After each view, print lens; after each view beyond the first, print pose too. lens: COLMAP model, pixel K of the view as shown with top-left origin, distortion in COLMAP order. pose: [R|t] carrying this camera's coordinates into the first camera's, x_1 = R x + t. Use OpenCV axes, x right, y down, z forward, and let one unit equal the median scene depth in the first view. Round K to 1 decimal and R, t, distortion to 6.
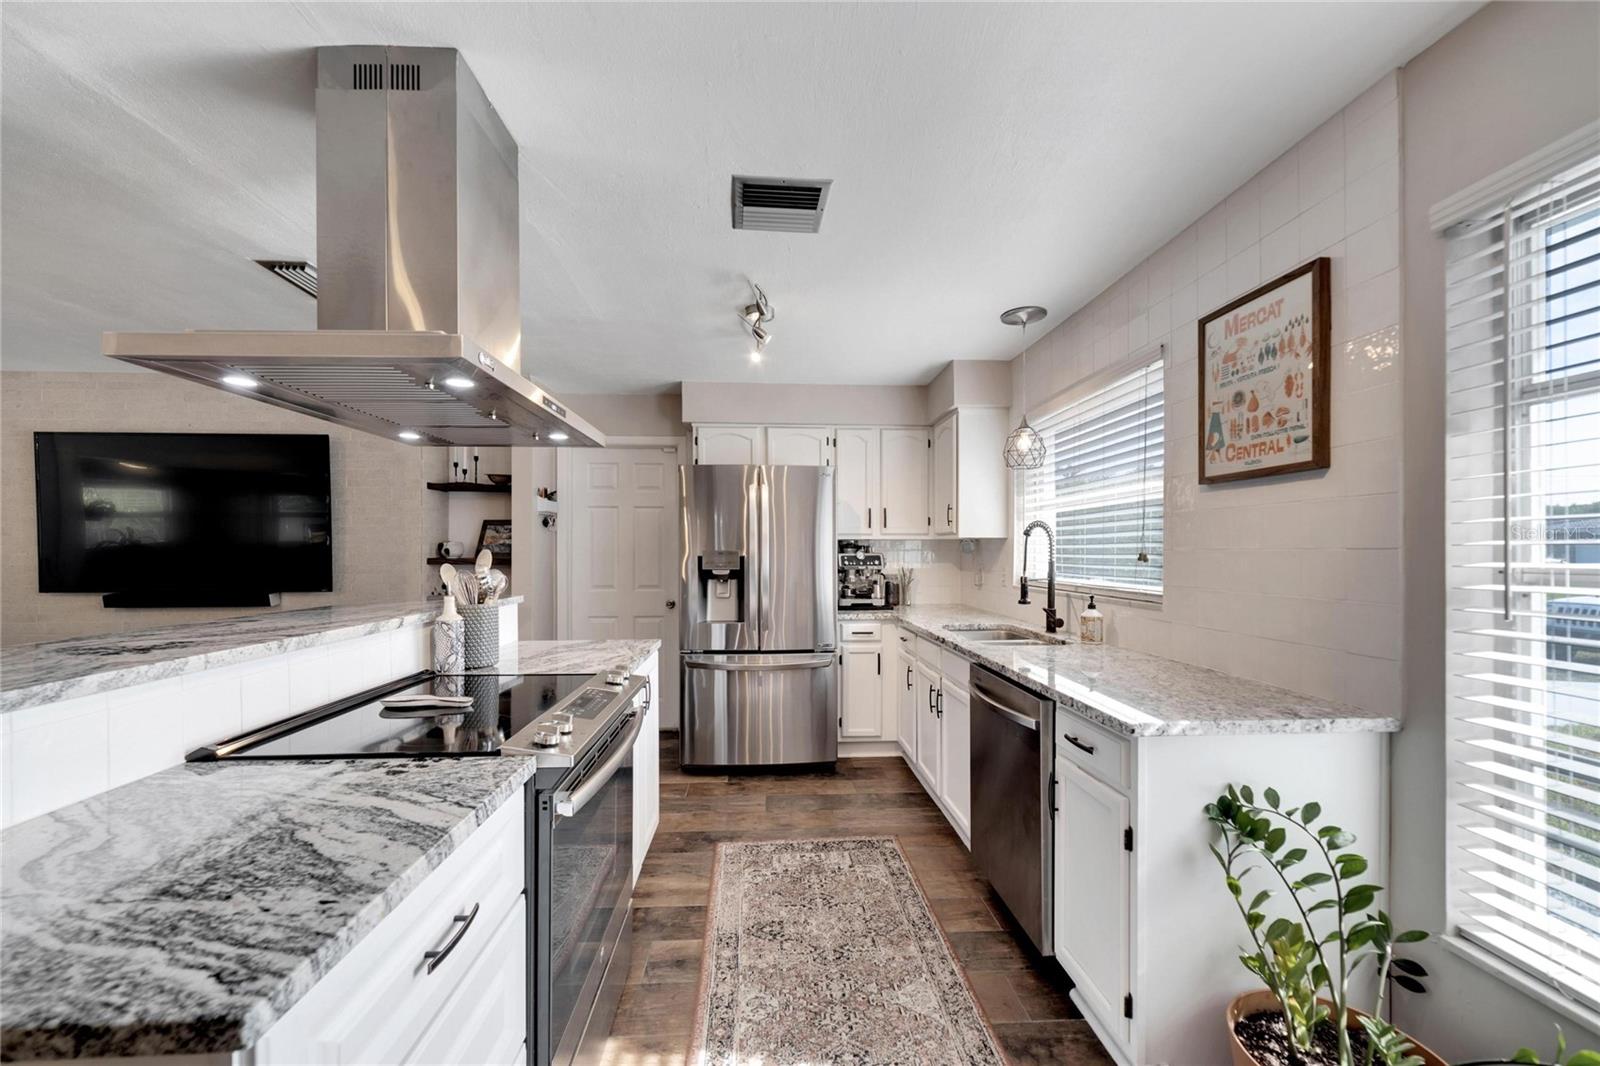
lens RADIAL K [[618.6, 0, 792.9], [0, 618.6, 545.4], [0, 0, 1]] dist [0.002195, 0.001351]
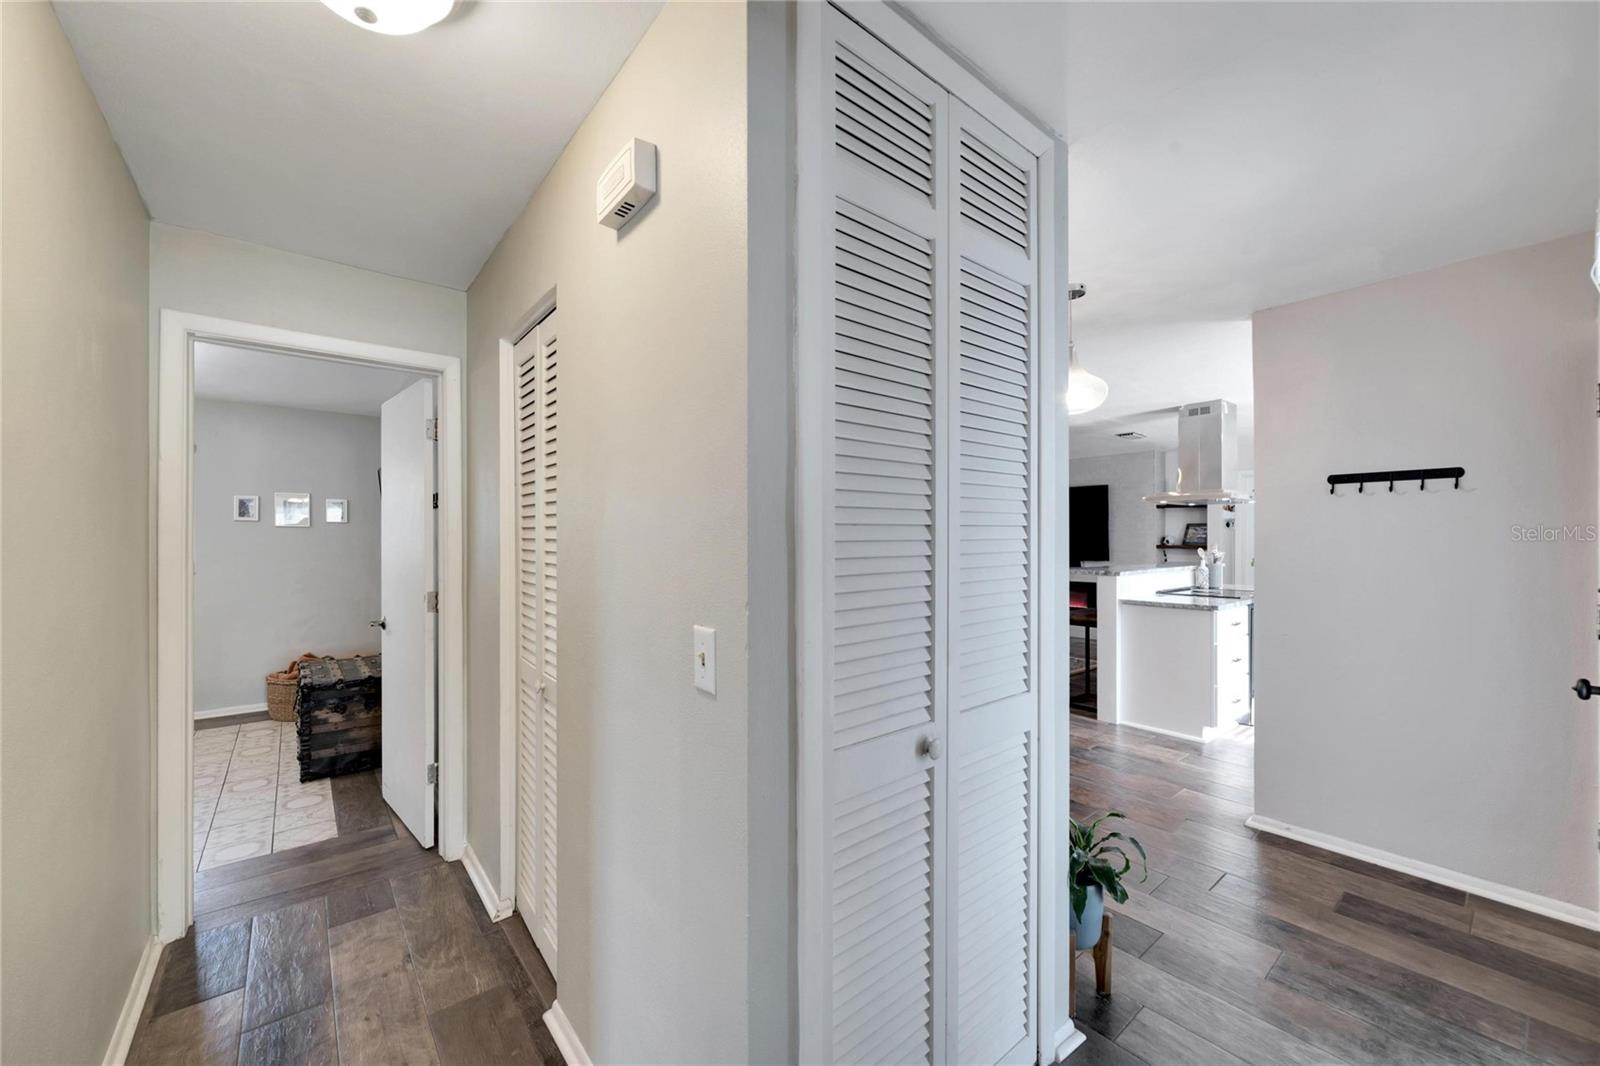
lens RADIAL K [[618.6, 0, 802.5], [0, 618.6, 534.9], [0, 0, 1]] dist [0.002195, 0.001351]
pose [[0.593066, -0.000009, -0.805154, 0.321788], [0.006132, 0.999971, 0.004505, -0.027544], [0.805131, -0.007609, 0.593049, -1.102558]]
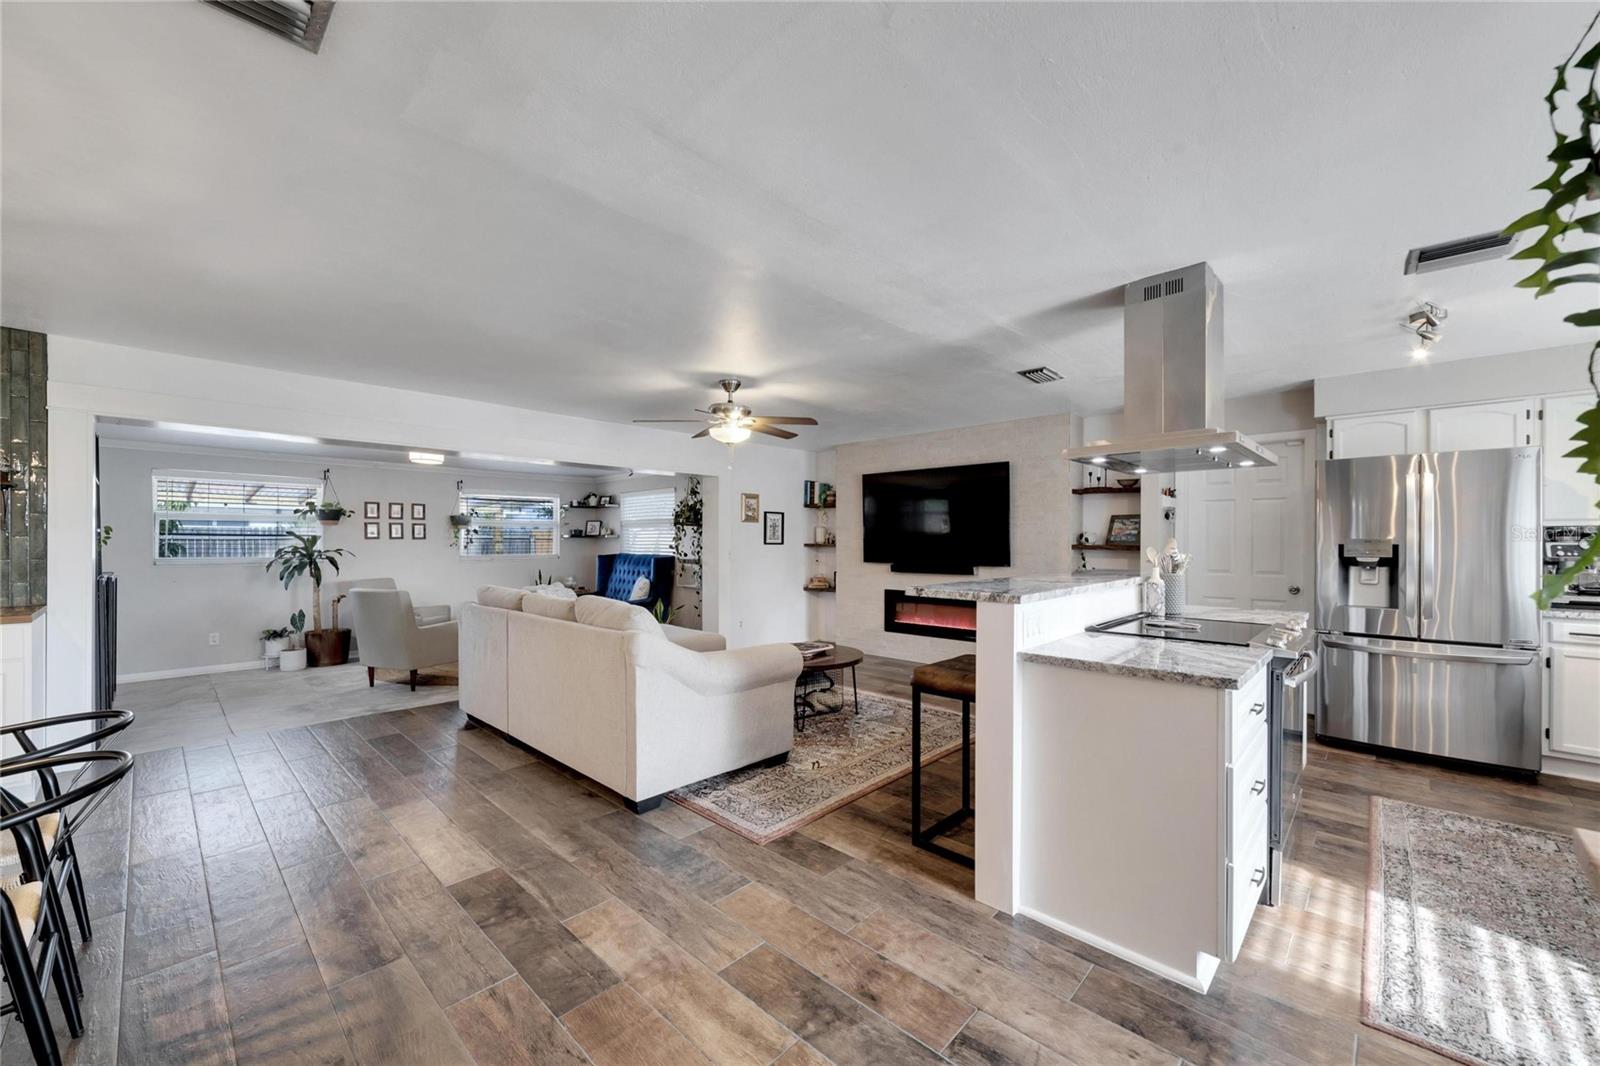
lens RADIAL K [[618.6, 0, 799.8], [0, 618.6, 543.8], [0, 0, 1]] dist [0.002195, 0.001351]
pose [[0.687163, 0.005101, -0.726485, -0.013499], [0.006180, 0.999898, 0.012866, -0.002784], [0.726477, -0.013331, 0.687061, -0.417569]]
